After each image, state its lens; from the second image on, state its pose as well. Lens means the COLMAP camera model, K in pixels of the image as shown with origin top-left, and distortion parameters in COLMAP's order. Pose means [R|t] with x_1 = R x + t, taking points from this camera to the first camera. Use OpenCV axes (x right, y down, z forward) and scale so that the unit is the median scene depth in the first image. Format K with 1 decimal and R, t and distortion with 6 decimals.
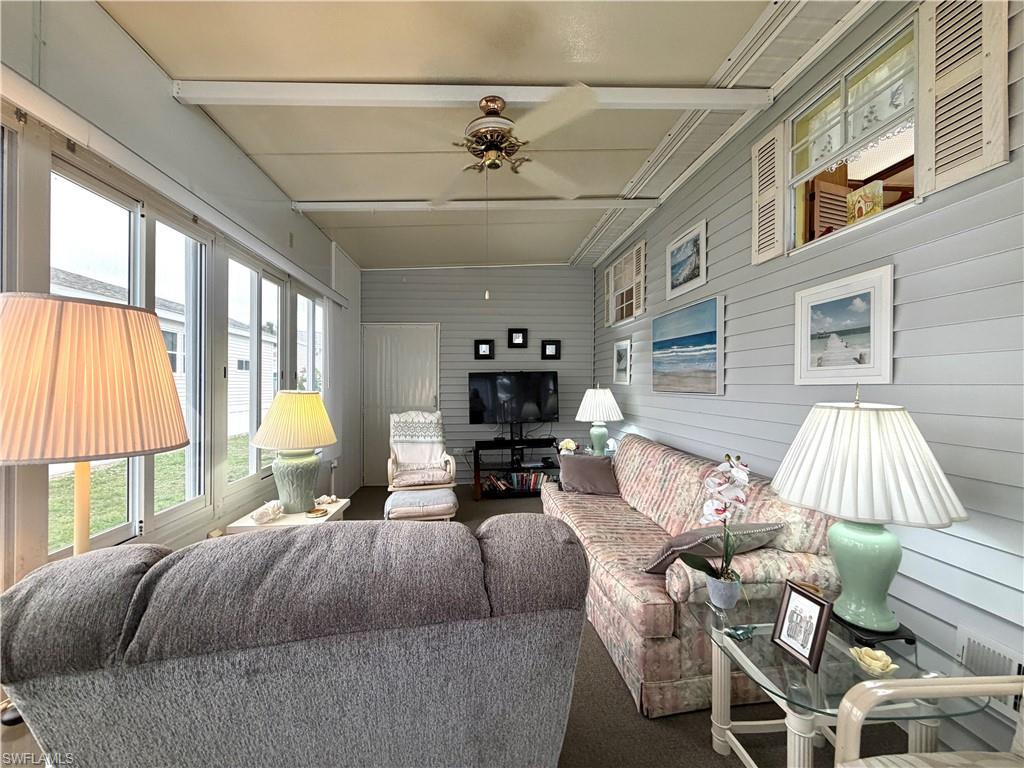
lens RADIAL K [[408.2, 0, 506.9], [0, 408.2, 383.8], [0, 0, 1]] dist [-0.000389, -0.000150]
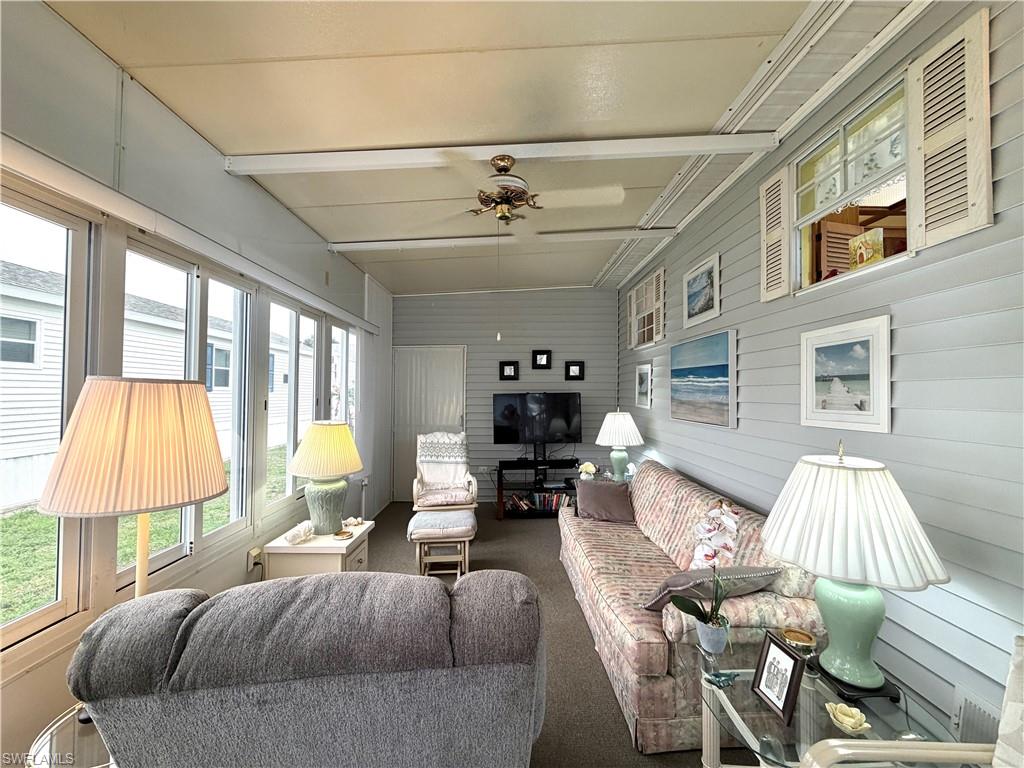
lens RADIAL K [[408.2, 0, 506.9], [0, 408.2, 383.8], [0, 0, 1]] dist [-0.000389, -0.000150]
pose [[0.996404, 0.001889, -0.084709, 0.078092], [-0.003745, 0.999756, -0.021749, -0.084409], [0.084648, 0.021988, 0.996168, -0.071758]]
